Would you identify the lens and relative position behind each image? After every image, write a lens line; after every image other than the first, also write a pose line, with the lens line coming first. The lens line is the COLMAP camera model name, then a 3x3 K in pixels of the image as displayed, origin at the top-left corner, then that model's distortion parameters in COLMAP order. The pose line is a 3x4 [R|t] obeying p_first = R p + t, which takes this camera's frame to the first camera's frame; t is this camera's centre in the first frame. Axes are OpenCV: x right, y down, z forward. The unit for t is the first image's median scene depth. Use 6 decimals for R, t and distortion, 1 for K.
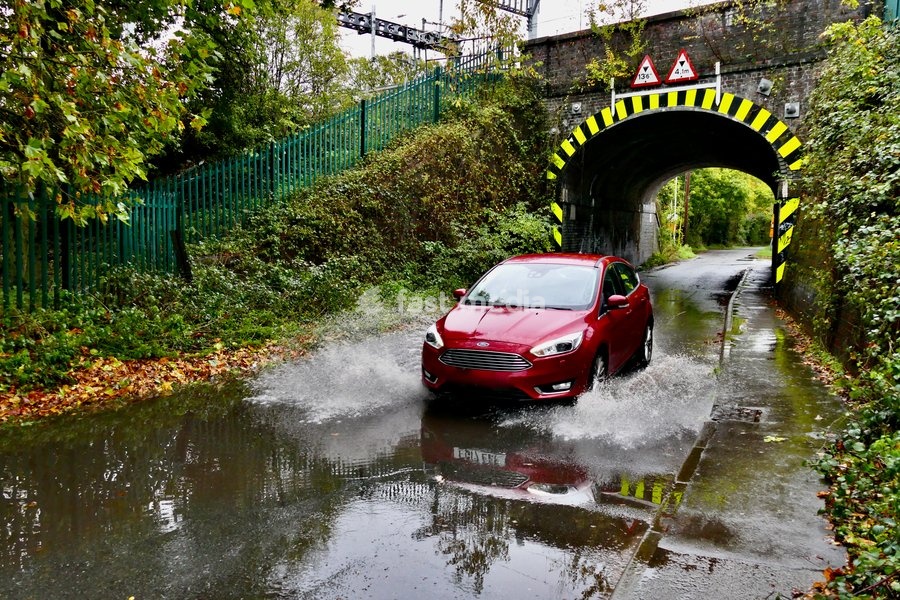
lens RADIAL K [[691.8, 0, 449.6], [0, 691.8, 299.8], [0, 0, 1]] dist [-0.011592, 0.009655]
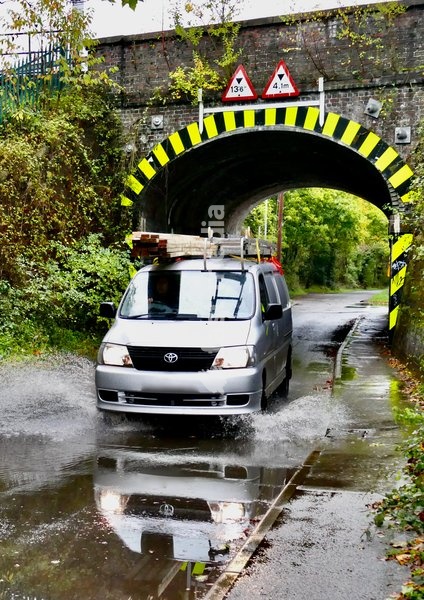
lens RADIAL K [[443.9, 0, 212.0], [0, 443.9, 299.8], [0, 0, 1]] dist [0.006535, 0.000184]
pose [[0.994676, 0.000097, 0.103052, 0.193154], [0.004187, 0.999136, -0.041346, -0.040234], [-0.102967, 0.041557, 0.993816, 0.465834]]
